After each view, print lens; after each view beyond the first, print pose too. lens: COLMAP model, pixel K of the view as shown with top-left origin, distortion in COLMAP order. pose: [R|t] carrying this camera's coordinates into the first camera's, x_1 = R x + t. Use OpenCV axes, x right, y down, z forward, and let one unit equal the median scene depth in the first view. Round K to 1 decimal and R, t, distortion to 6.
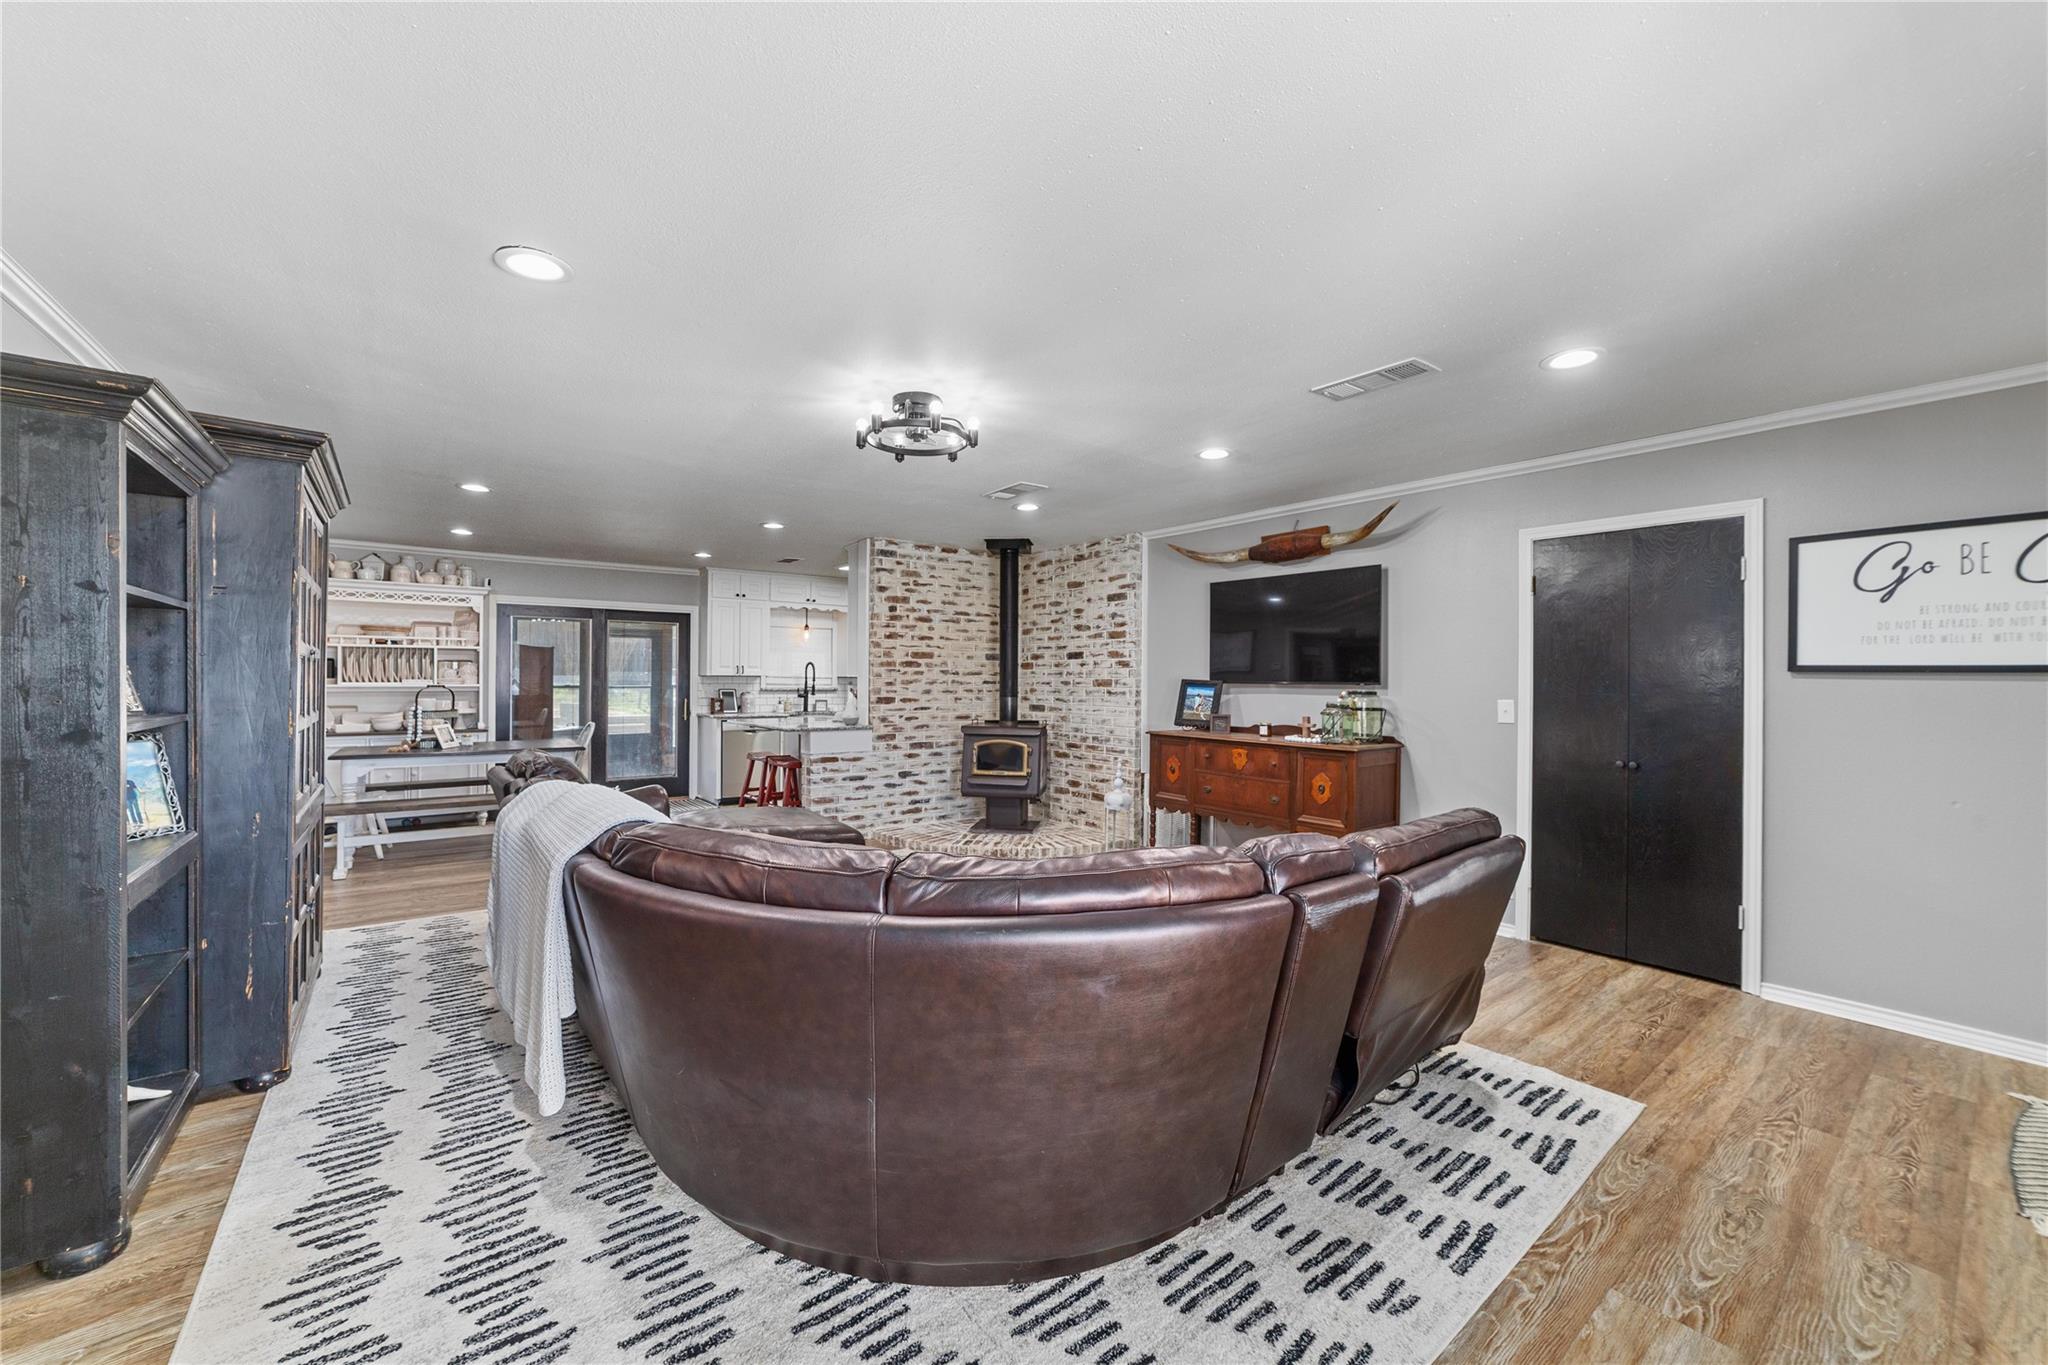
lens RADIAL K [[778.5, 0, 1029.3], [0, 778.5, 677.1], [0, 0, 1]] dist [-0.013297, 0.002504]
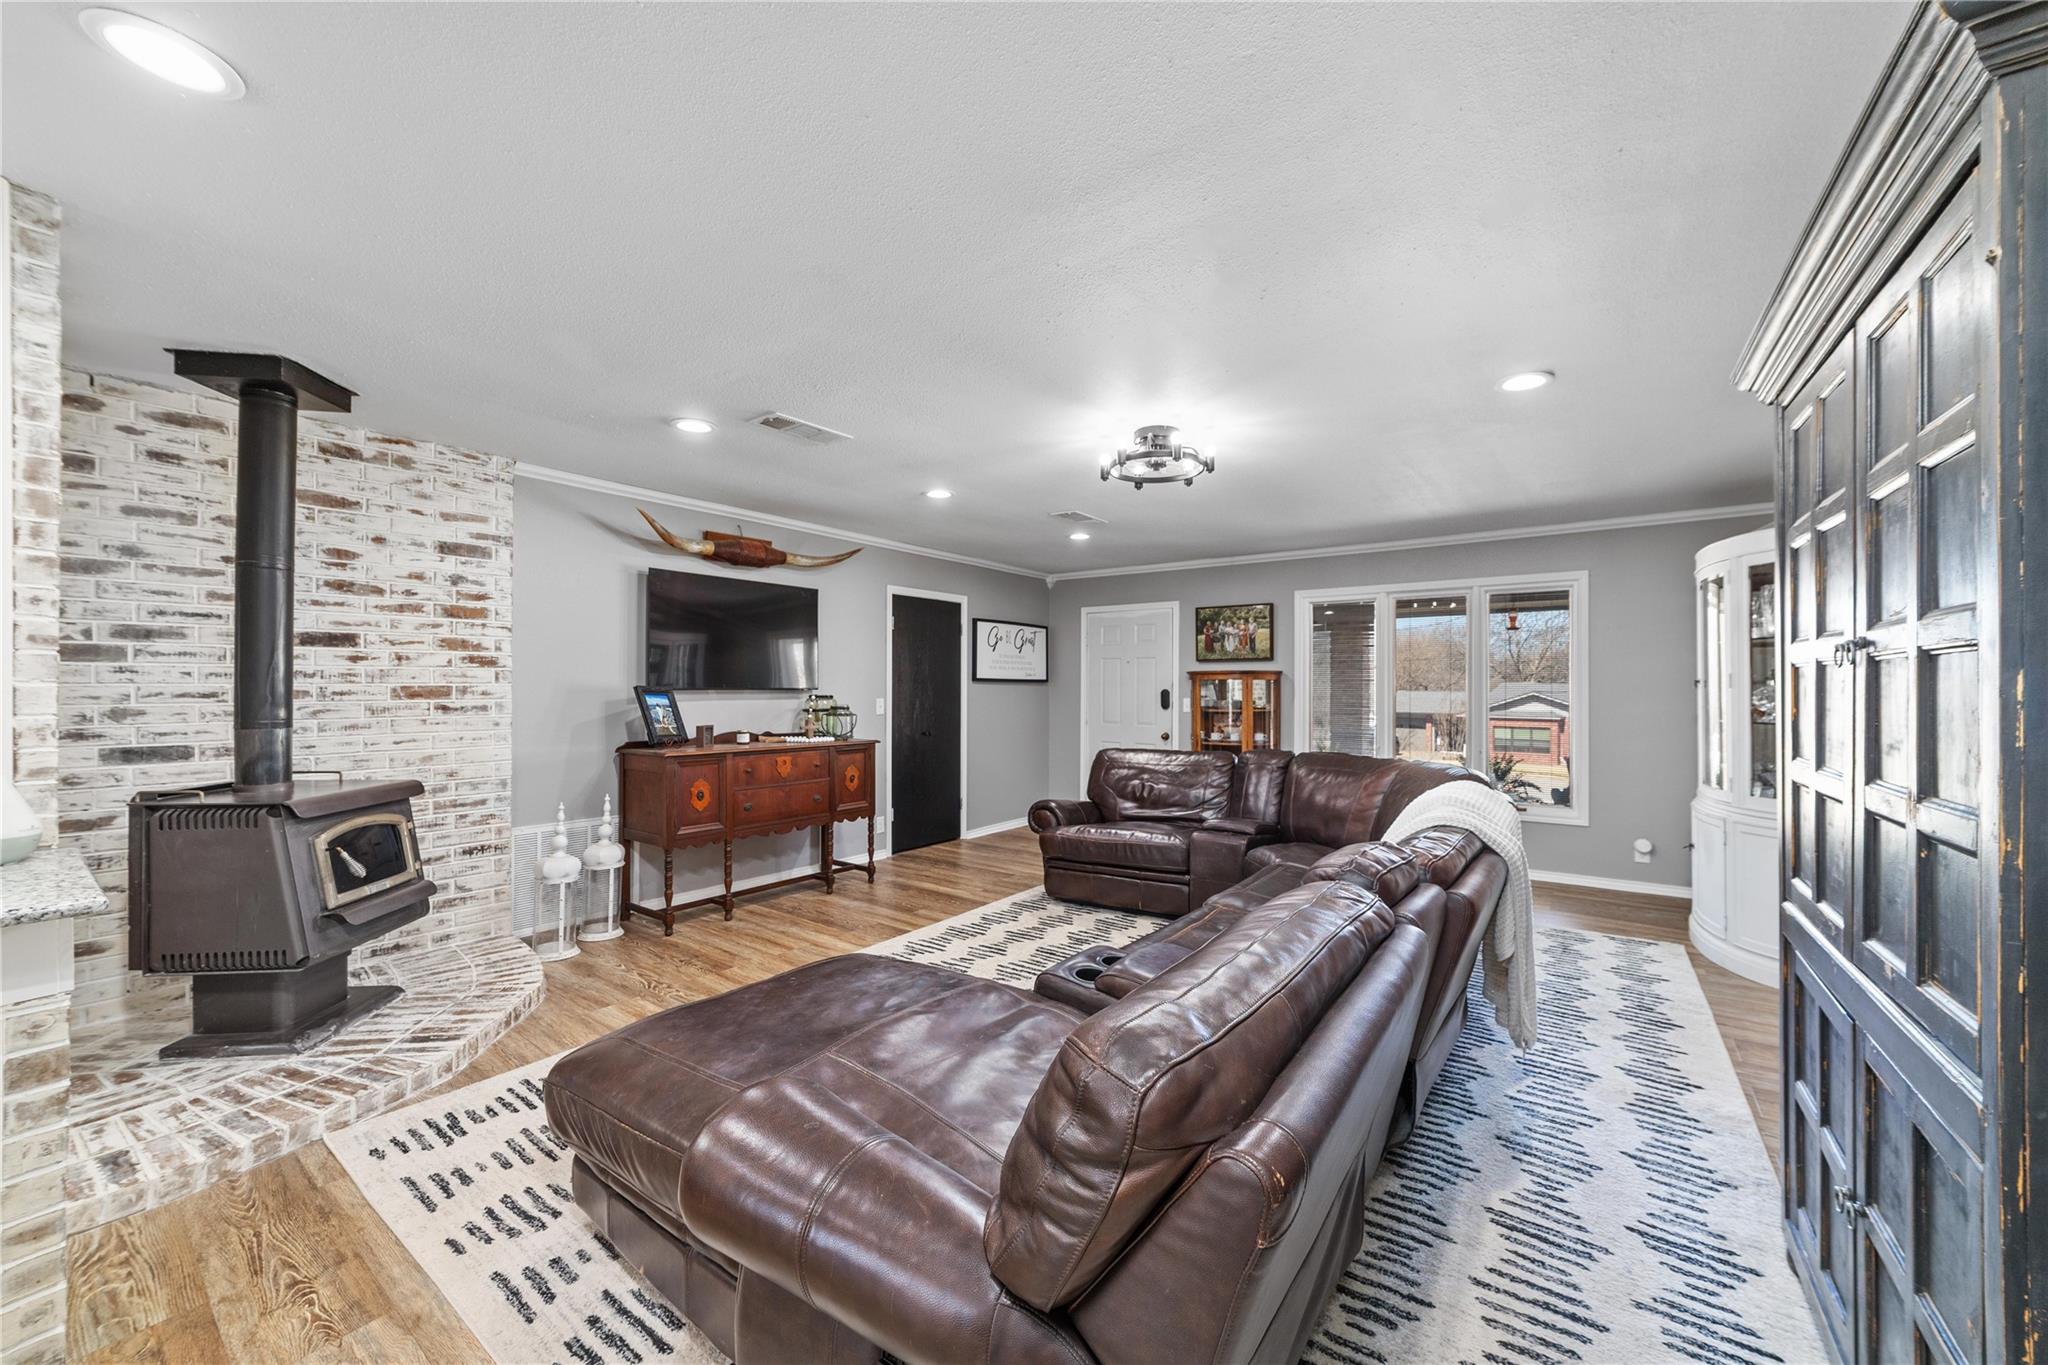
lens RADIAL K [[778.5, 0, 1023.6], [0, 778.5, 669.7], [0, 0, 1]] dist [-0.013297, 0.002504]
pose [[-0.268855, 0.012055, 0.963105, -0.566002], [-0.005369, 0.999887, -0.014014, -0.003663], [-0.963166, -0.008939, -0.268760, 0.725538]]
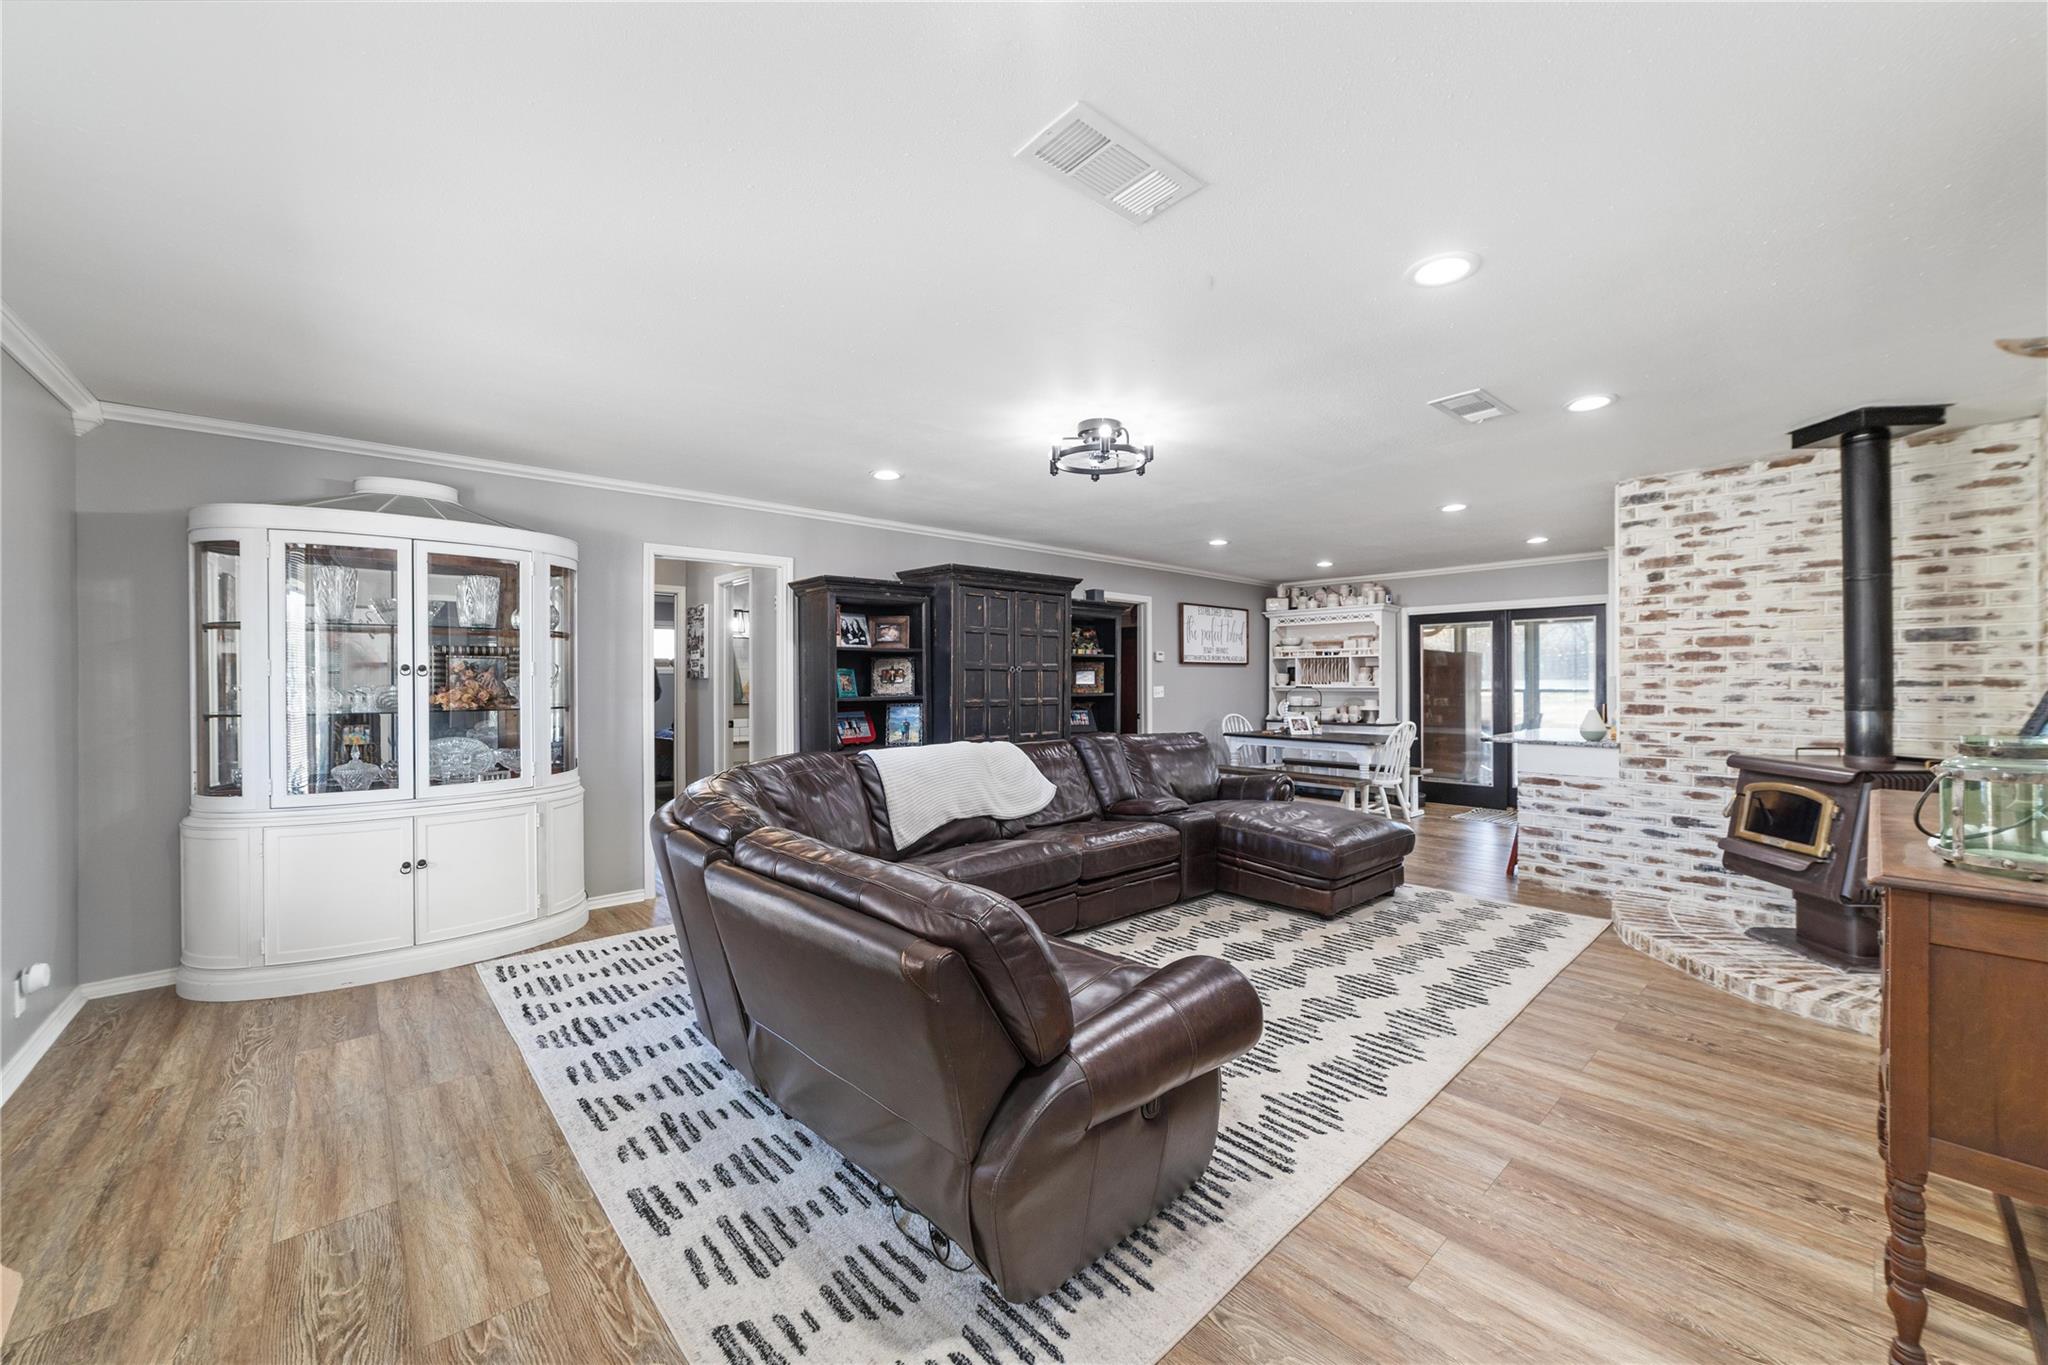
lens RADIAL K [[778.5, 0, 1034.6], [0, 778.5, 688.5], [0, 0, 1]] dist [-0.013297, 0.002504]
pose [[0.076703, 0.004045, -0.997046, 0.467229], [0.006274, 0.999970, 0.004540, 0.004469], [0.997034, -0.006604, 0.076675, 0.404751]]
